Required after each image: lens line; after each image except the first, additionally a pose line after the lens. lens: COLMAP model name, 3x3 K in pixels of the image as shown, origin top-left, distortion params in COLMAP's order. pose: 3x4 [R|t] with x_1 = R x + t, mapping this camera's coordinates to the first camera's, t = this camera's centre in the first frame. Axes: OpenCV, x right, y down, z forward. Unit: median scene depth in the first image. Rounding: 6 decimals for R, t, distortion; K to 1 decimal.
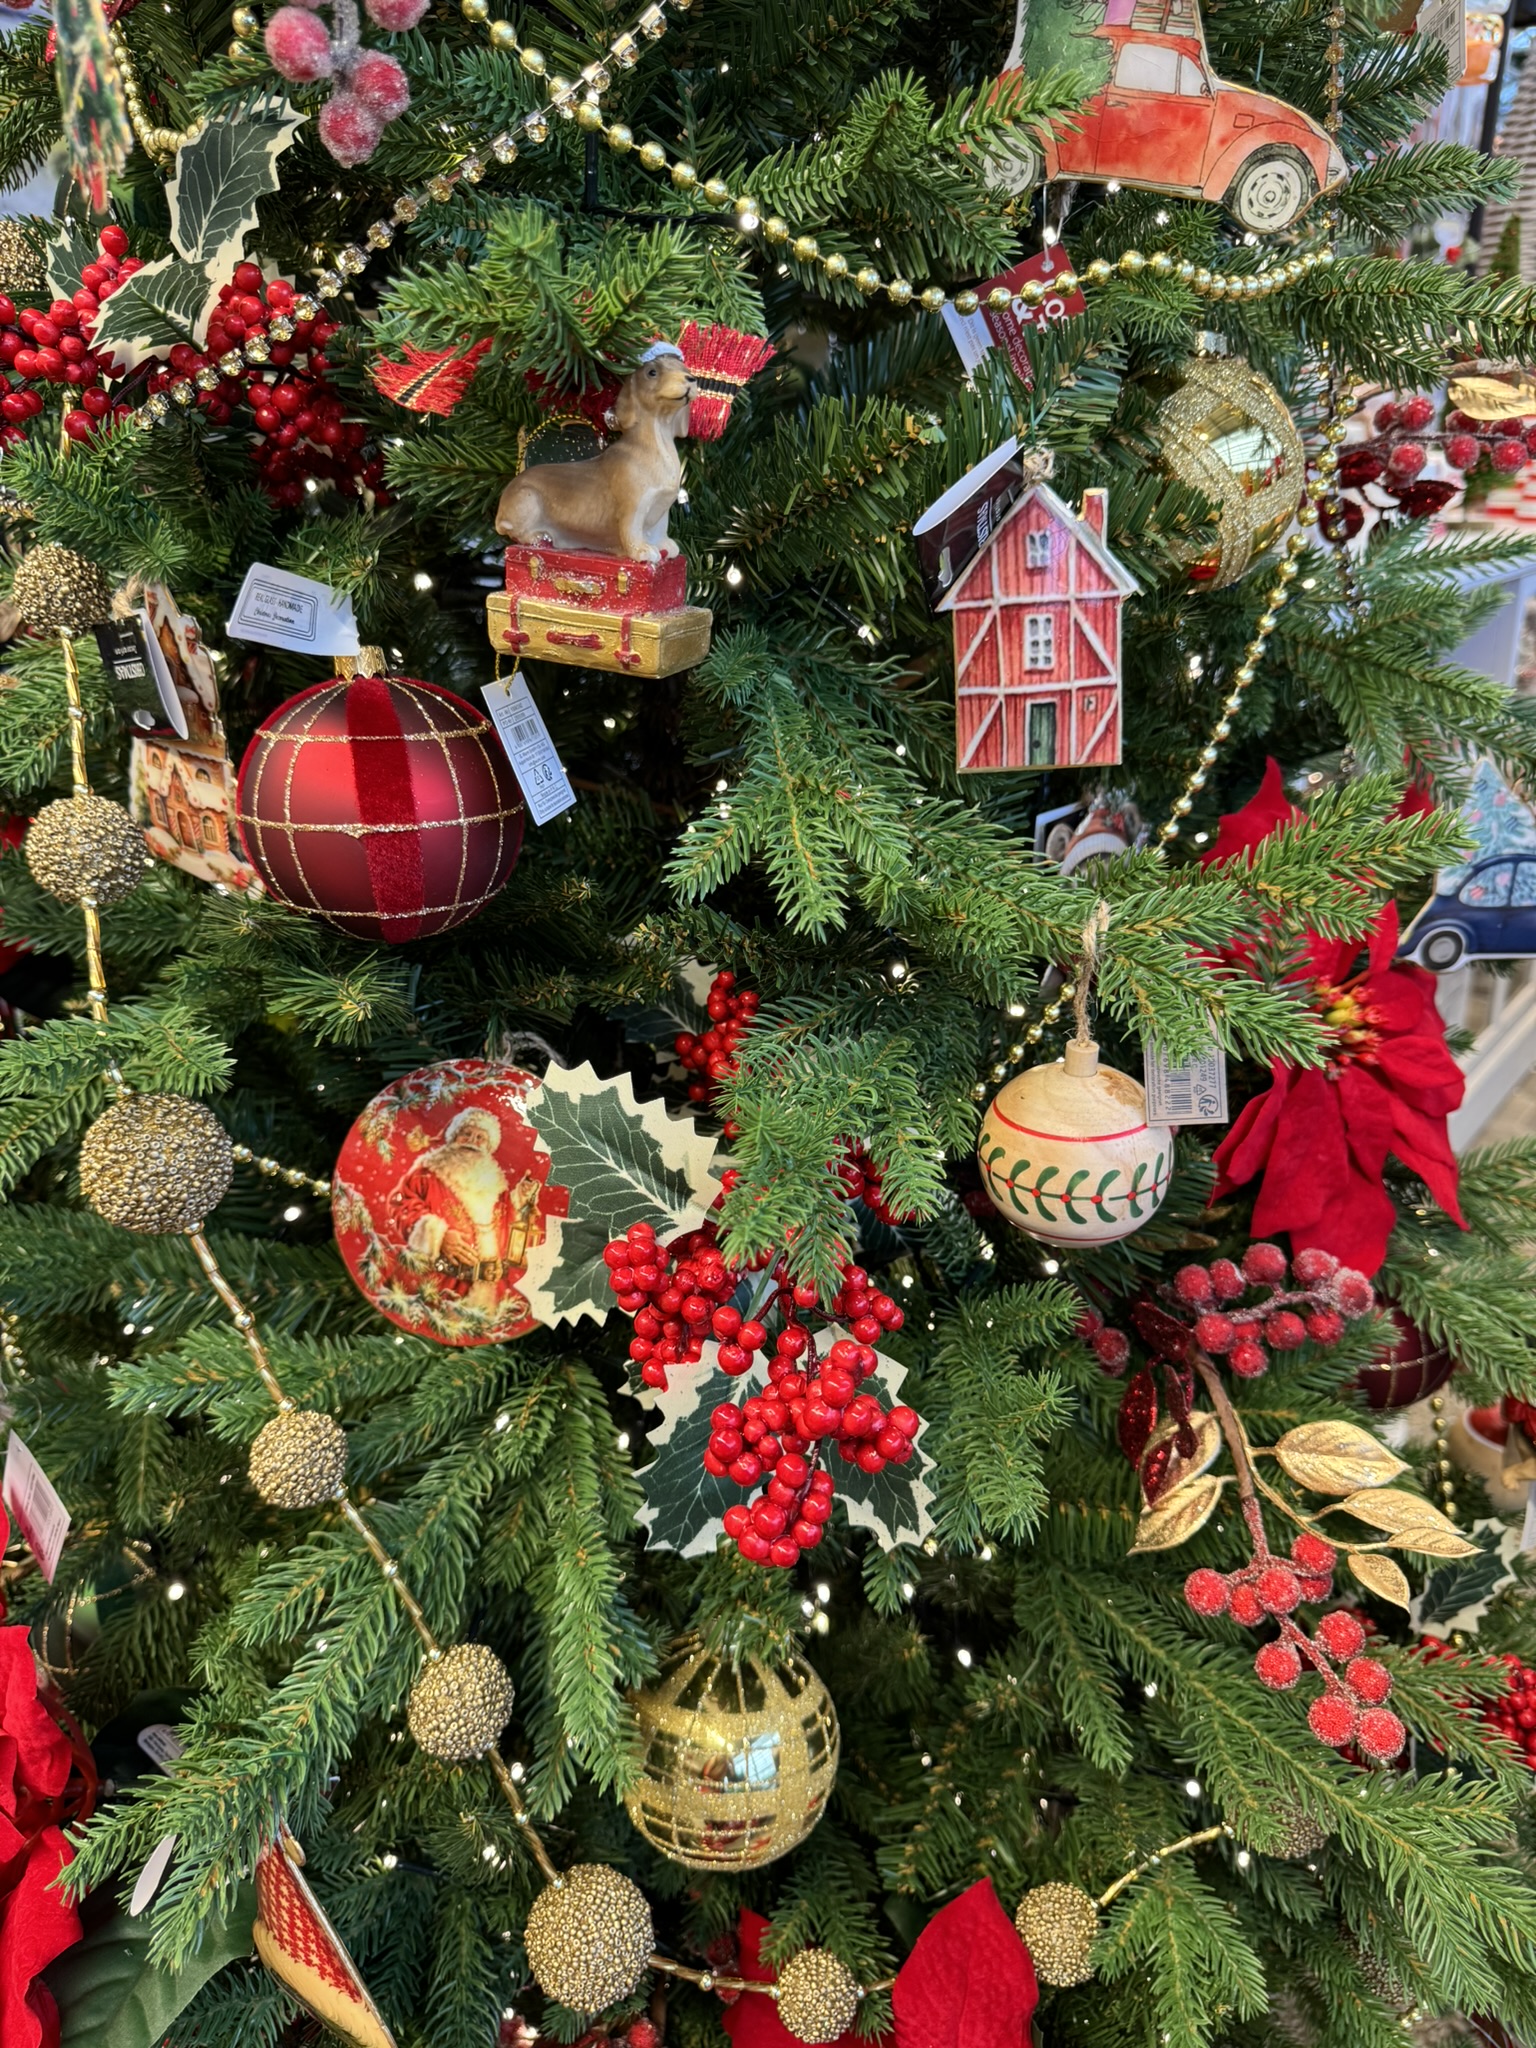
lens RADIAL K [[1442.8, 0, 763.1], [0, 1442.8, 1018.9], [0, 0, 1]] dist [0.012275, -0.005809]
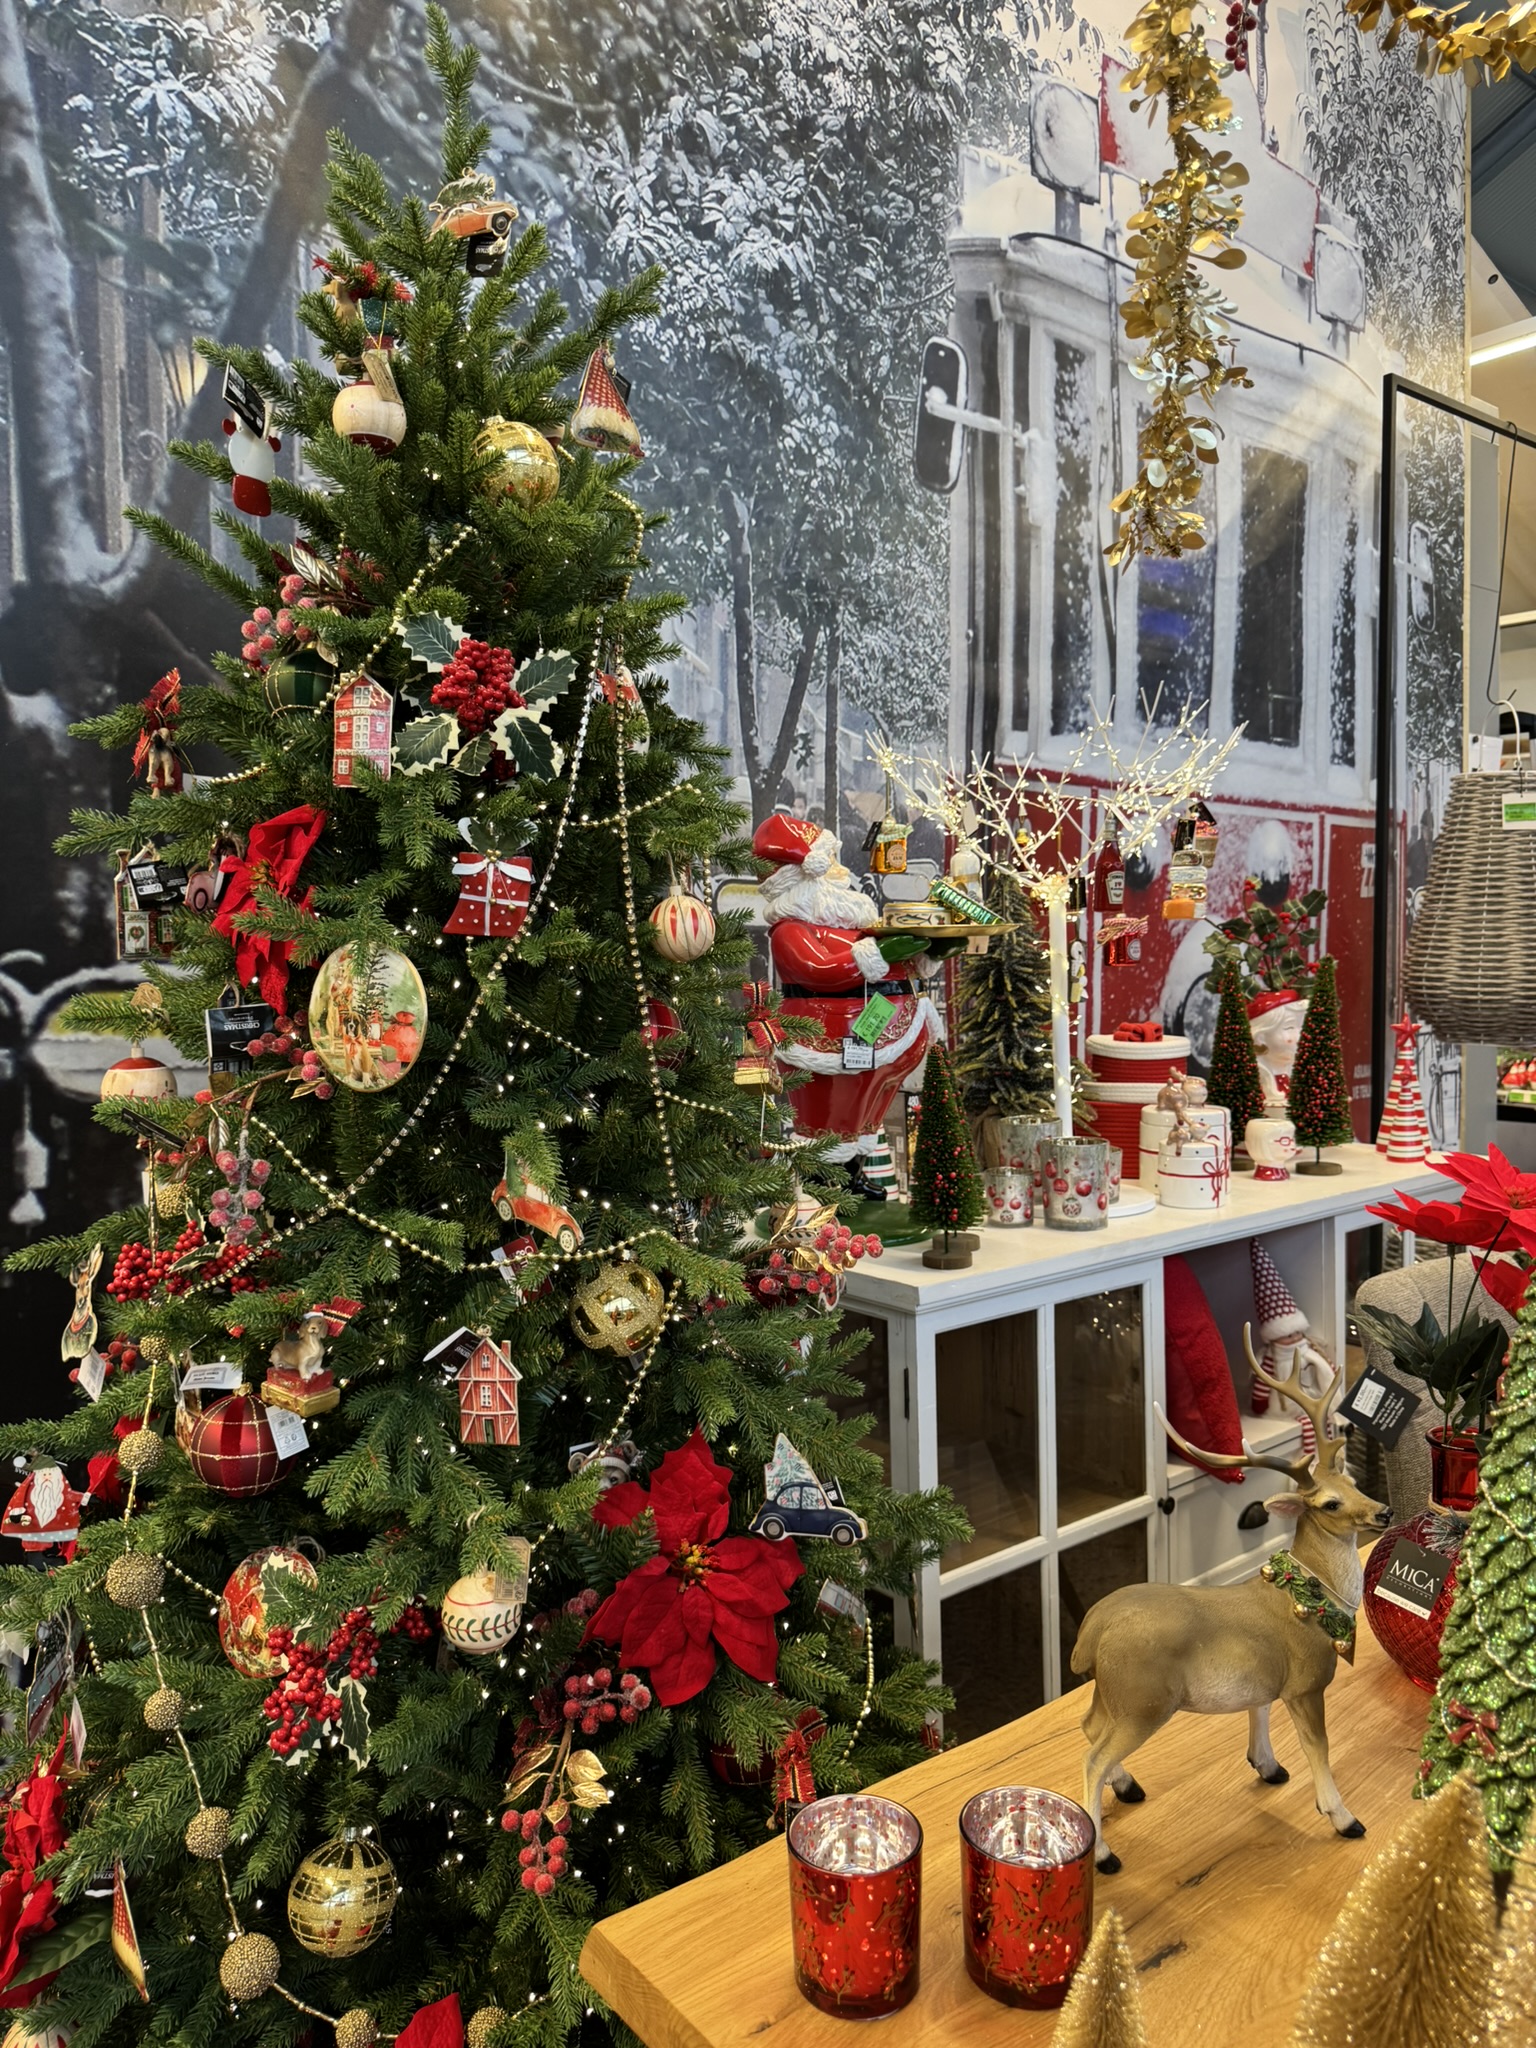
lens RADIAL K [[1442.8, 0, 770.0], [0, 1442.8, 1030.2], [0, 0, 1]] dist [0.012275, -0.005809]
pose [[0.978158, 0.015652, -0.207271, 1.179219], [-0.077098, 0.953352, -0.291850, -0.165079], [0.193034, 0.301456, 0.933735, -1.466153]]
